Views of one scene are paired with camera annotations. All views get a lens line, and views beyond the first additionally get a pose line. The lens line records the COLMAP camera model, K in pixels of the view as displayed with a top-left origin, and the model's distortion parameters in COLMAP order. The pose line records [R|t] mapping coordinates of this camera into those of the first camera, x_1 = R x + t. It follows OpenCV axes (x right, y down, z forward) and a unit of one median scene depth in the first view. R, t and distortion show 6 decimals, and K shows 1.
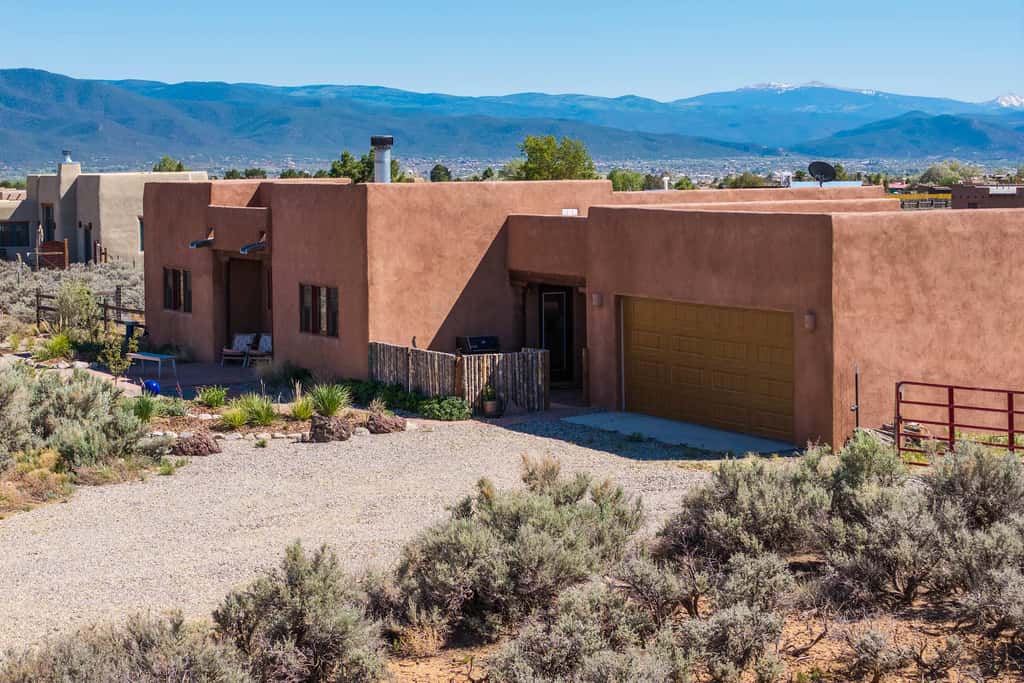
lens RADIAL K [[2059.9, 0, 513.4], [0, 2059.9, 437.9], [0, 0, 1]] dist [-0.099077, 0.261546]
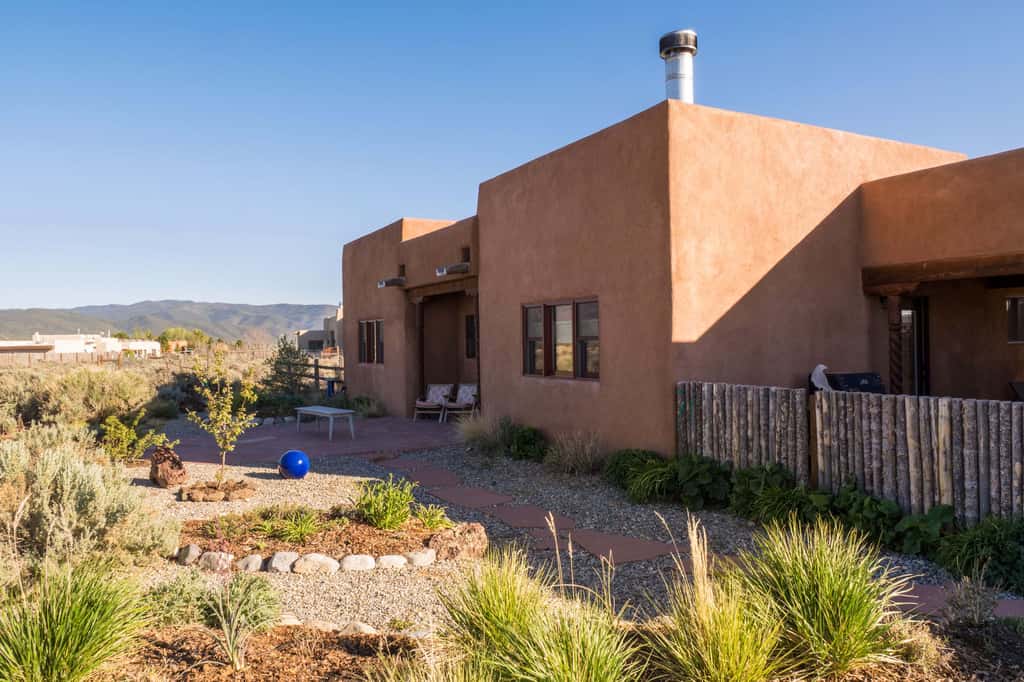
lens RADIAL K [[2059.9, 0, 513.4], [0, 2059.9, 437.4], [0, 0, 1]] dist [-0.099077, 0.261546]
pose [[0.995581, -0.005423, -0.093750, -0.051395], [0.003009, 0.999661, -0.025869, -0.015005], [0.093859, 0.025472, 0.995260, 0.376376]]
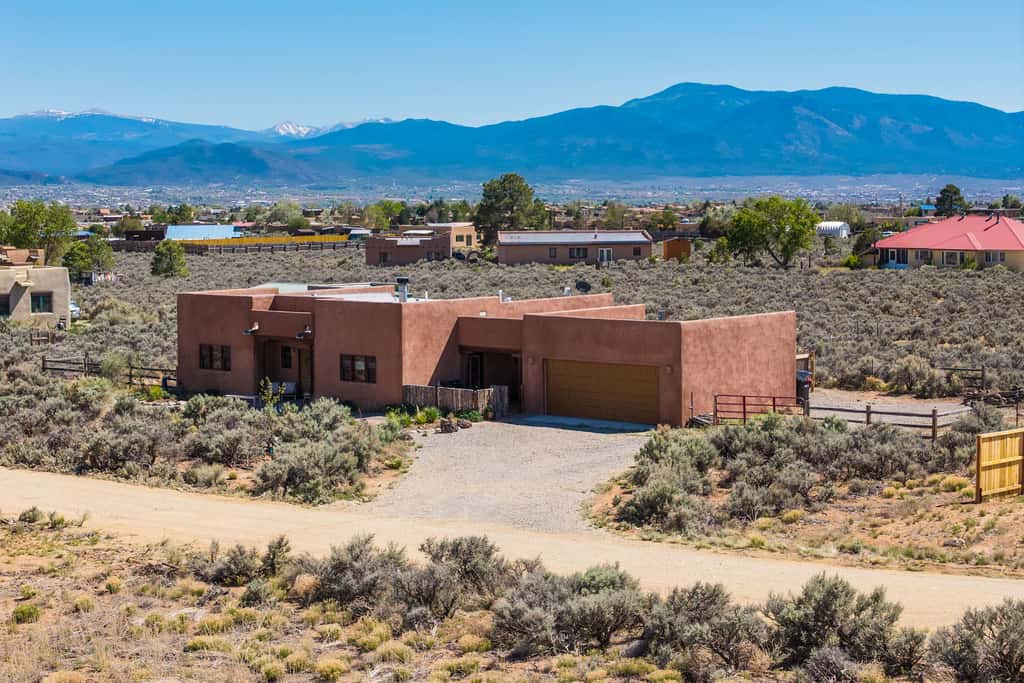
lens RADIAL K [[2059.9, 0, 513.4], [0, 2059.9, 437.9], [0, 0, 1]] dist [-0.099077, 0.261546]
pose [[0.941625, -0.038458, 0.334459, -0.612825], [0.042906, 0.999062, -0.005919, 0.018942], [-0.333917, 0.019924, 0.942392, -0.843924]]
